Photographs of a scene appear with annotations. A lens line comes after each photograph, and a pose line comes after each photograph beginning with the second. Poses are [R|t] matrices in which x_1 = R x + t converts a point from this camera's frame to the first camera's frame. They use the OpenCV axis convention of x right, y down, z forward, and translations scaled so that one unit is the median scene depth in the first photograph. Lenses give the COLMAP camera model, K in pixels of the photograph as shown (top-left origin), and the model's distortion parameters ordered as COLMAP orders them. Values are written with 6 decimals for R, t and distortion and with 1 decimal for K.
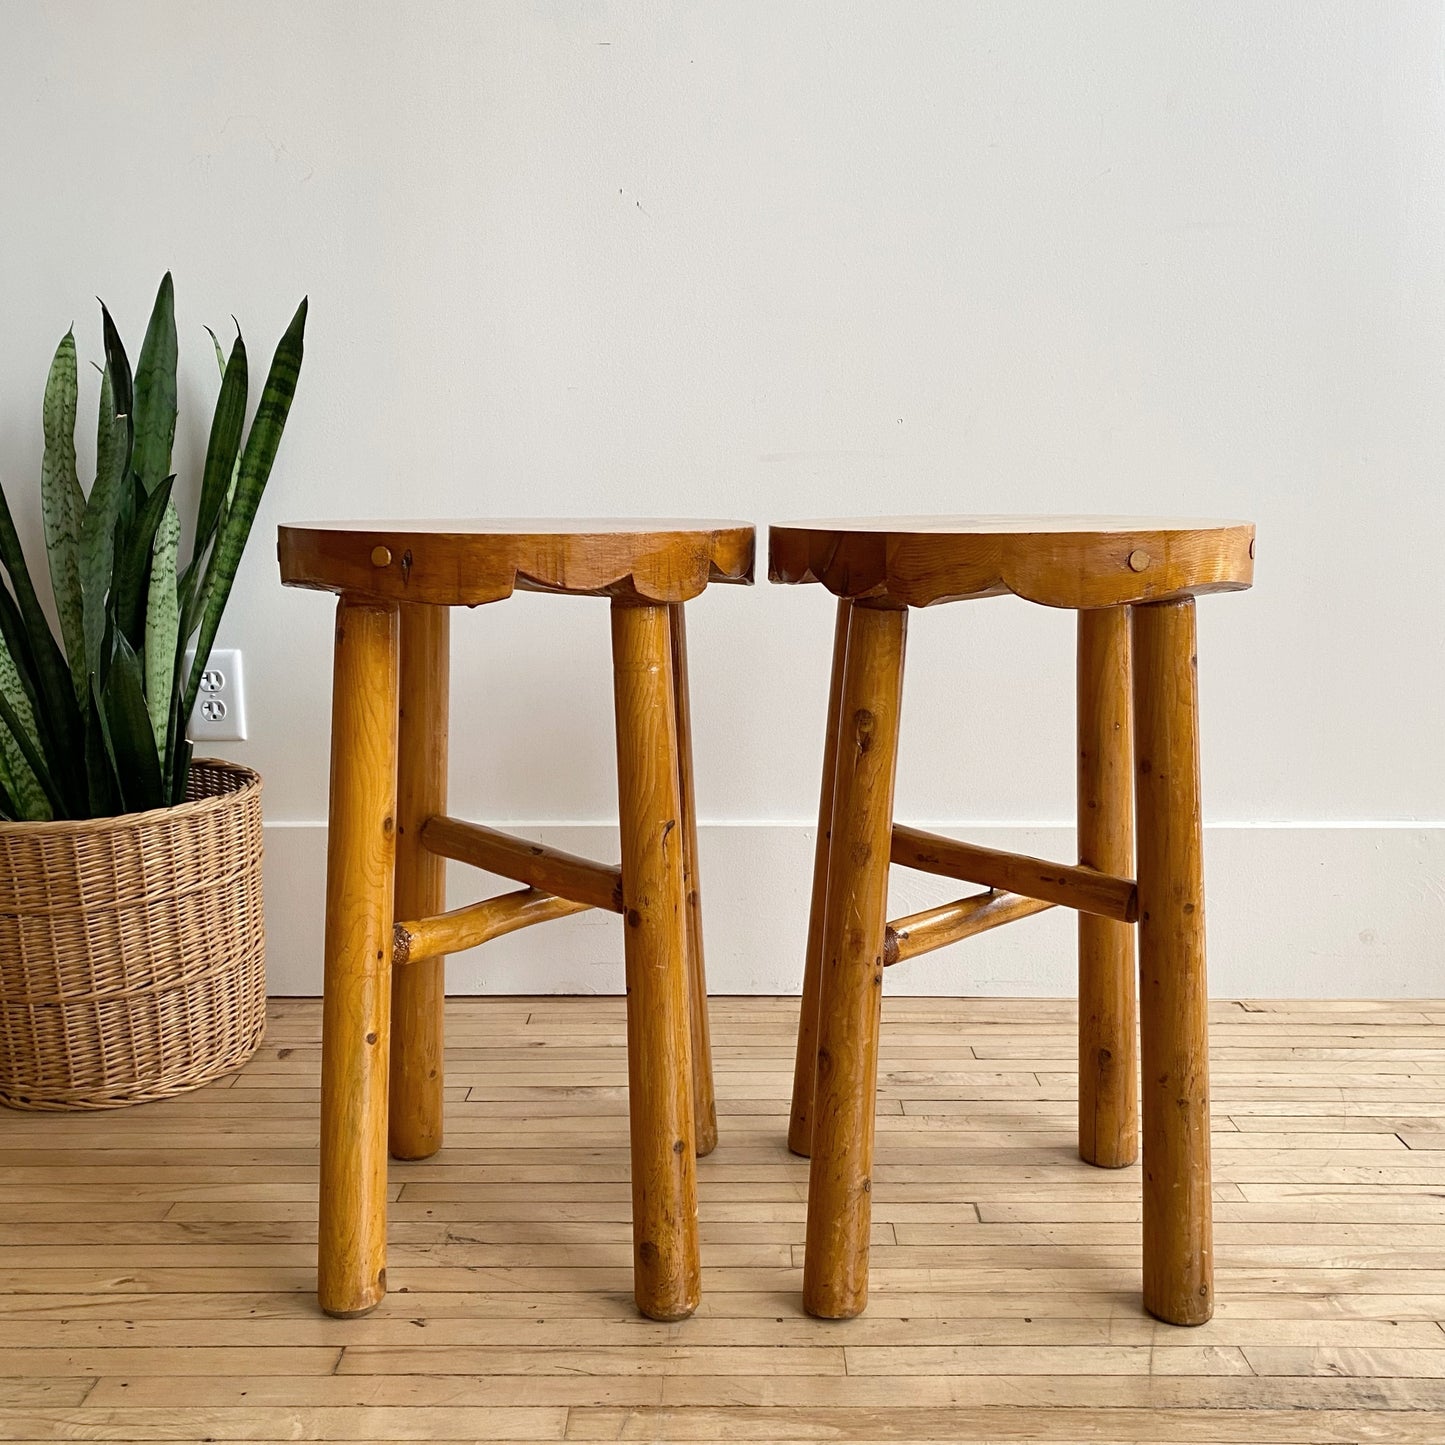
lens RADIAL K [[1532.2, 0, 695.2], [0, 1532.2, 696.5], [0, 0, 1]] dist [0.009661, 0.000000]
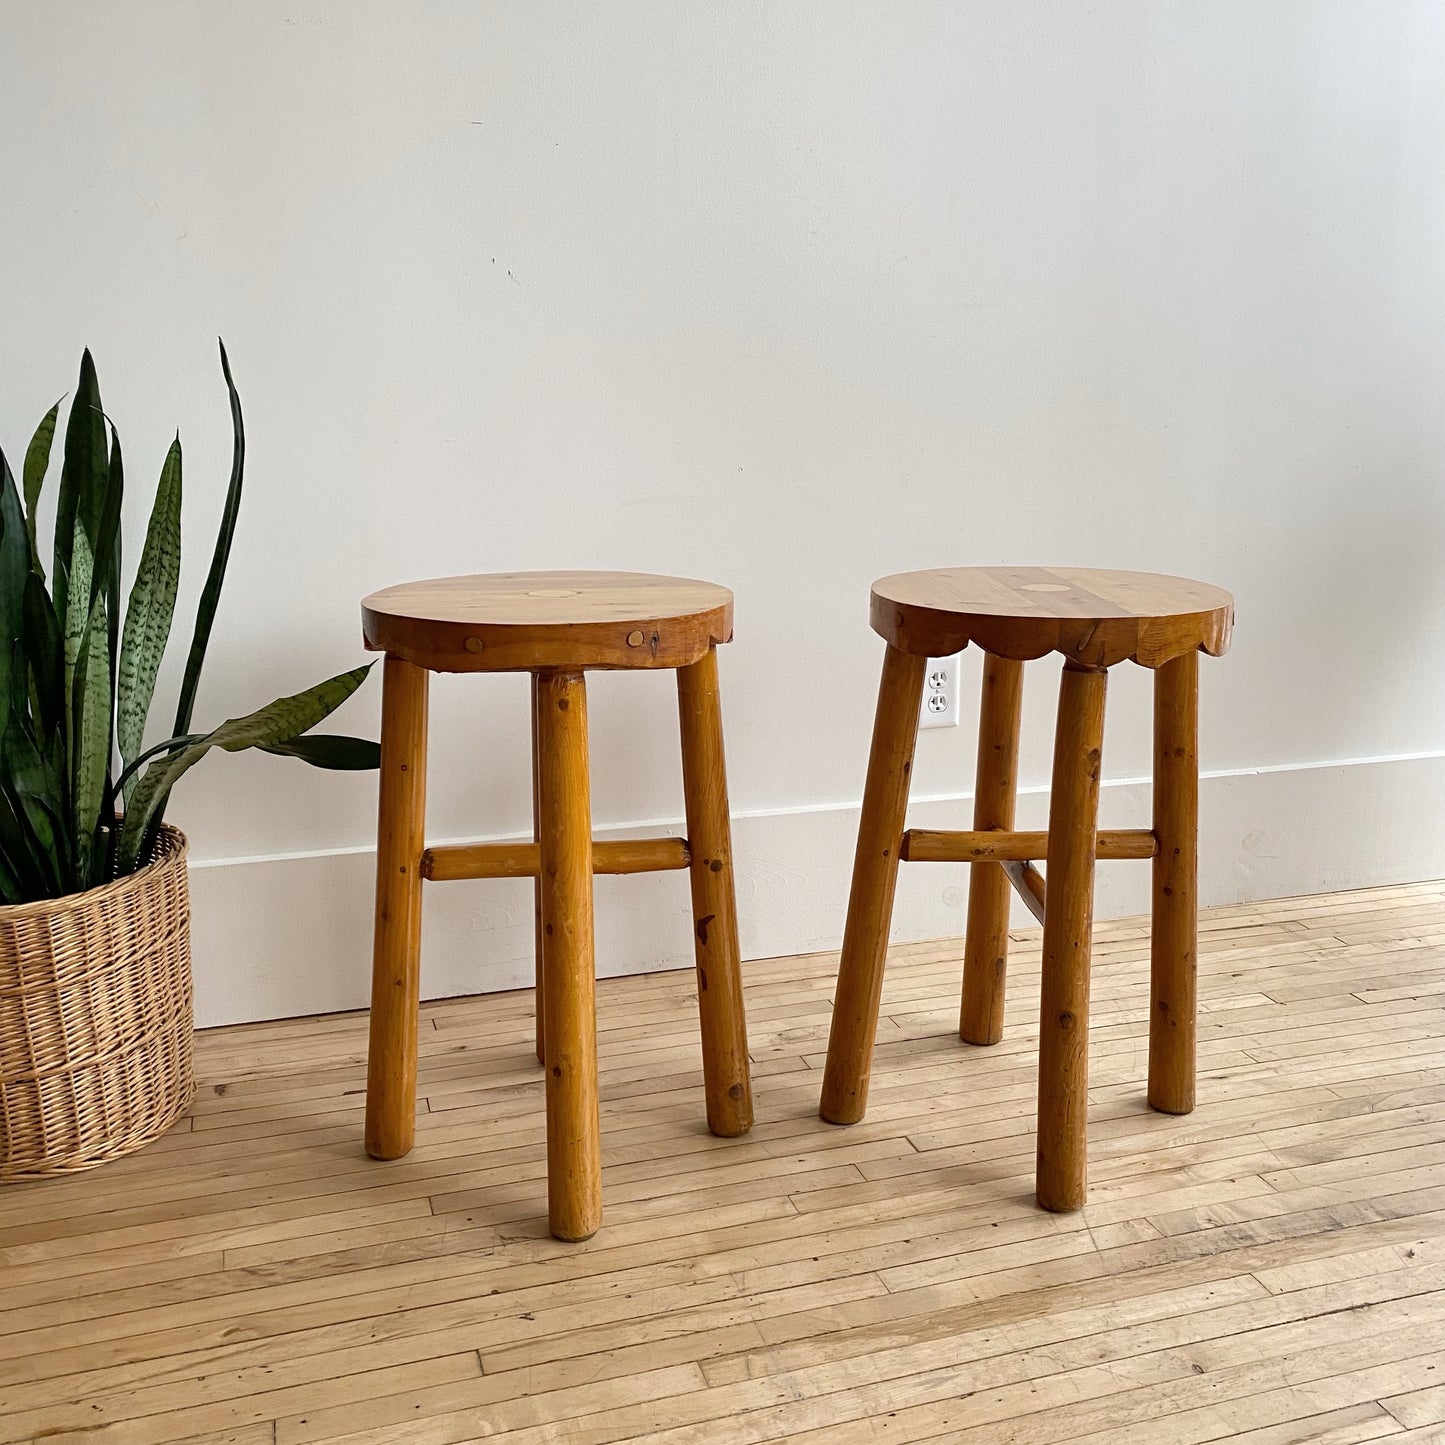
lens RADIAL K [[1532.2, 0, 711.2], [0, 1532.2, 722.6], [0, 0, 1]] dist [0.009661, 0.000000]
pose [[0.944856, -0.066303, 0.320703, -0.304079], [0.040121, 0.995350, 0.087576, -0.104702], [-0.325018, -0.069879, 0.943123, -0.082228]]
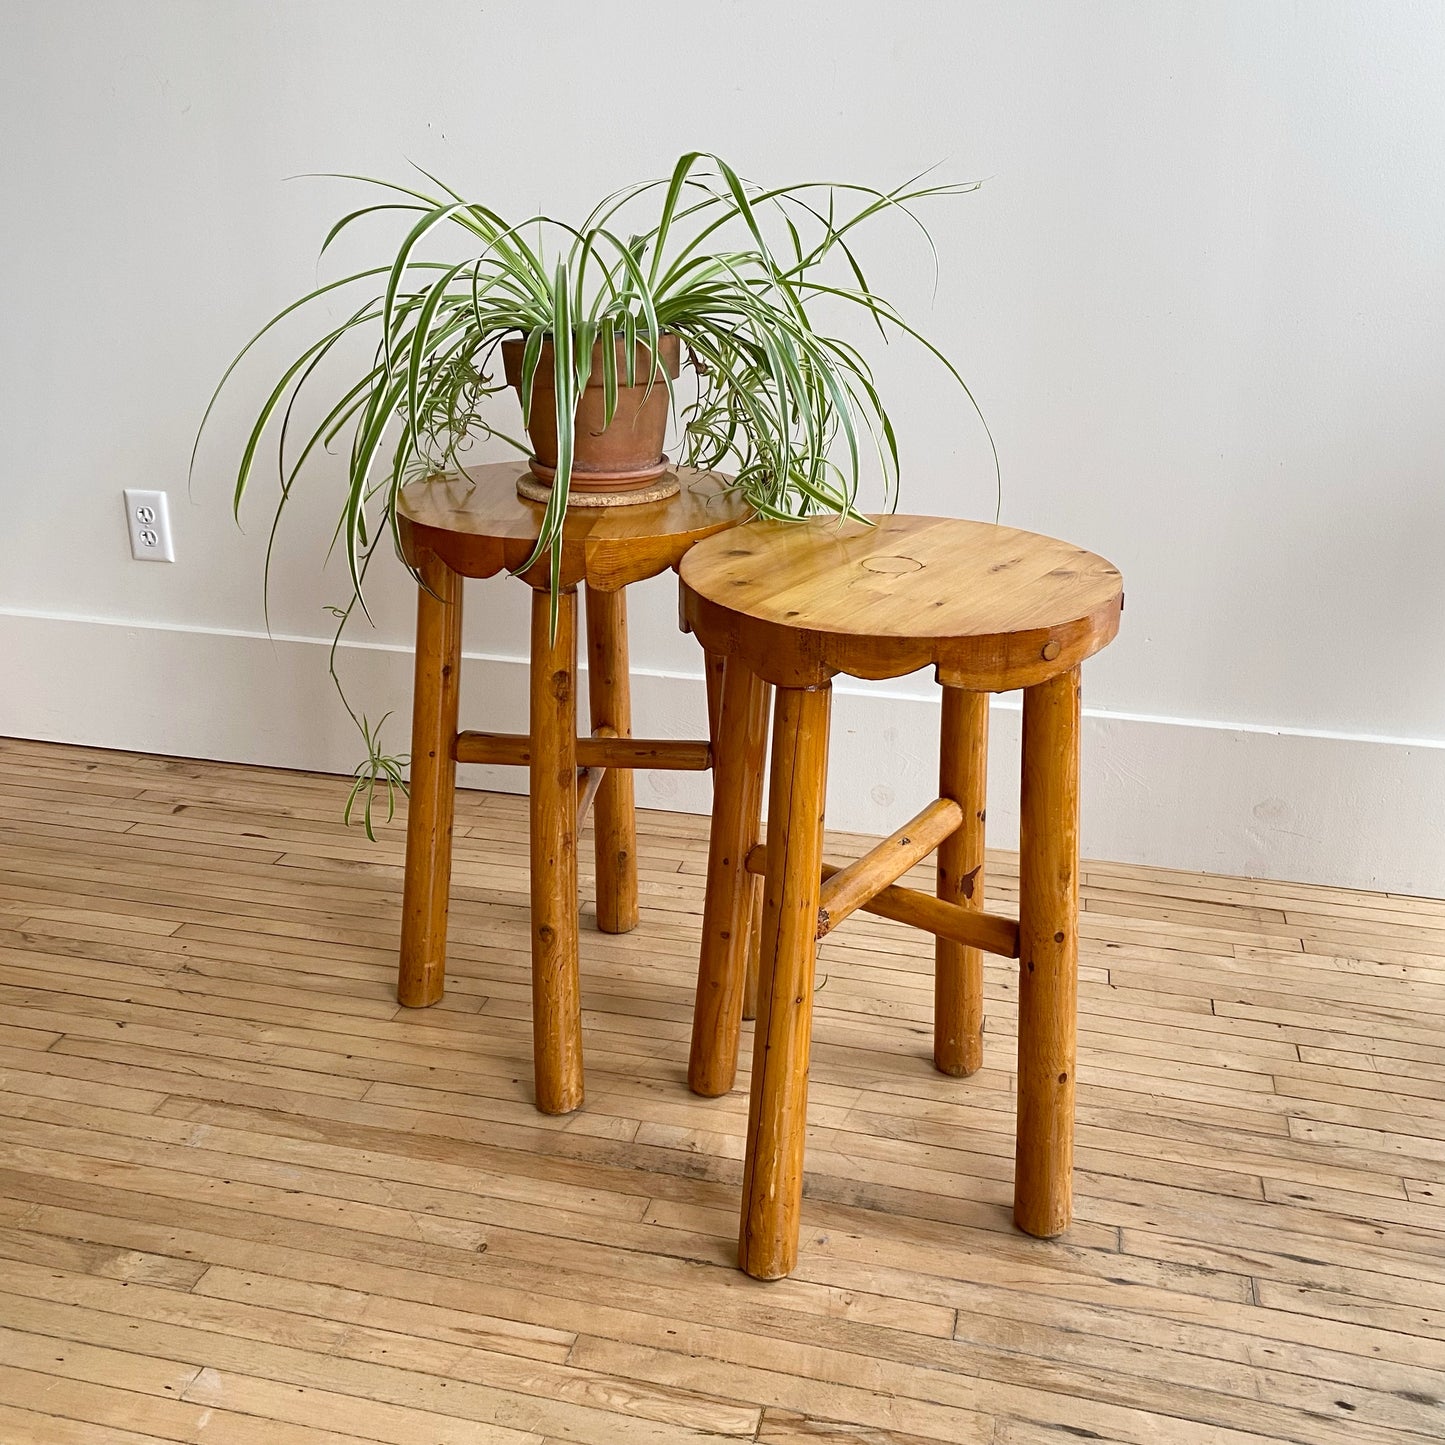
lens RADIAL K [[1532.2, 0, 720.3], [0, 1532.2, 698.0], [0, 0, 1]] dist [0.009661, 0.000000]
pose [[0.975154, 0.090932, -0.202005, 0.500929], [-0.048848, 0.977689, 0.204298, -0.173802], [0.216075, -0.189354, 0.957840, -0.170241]]
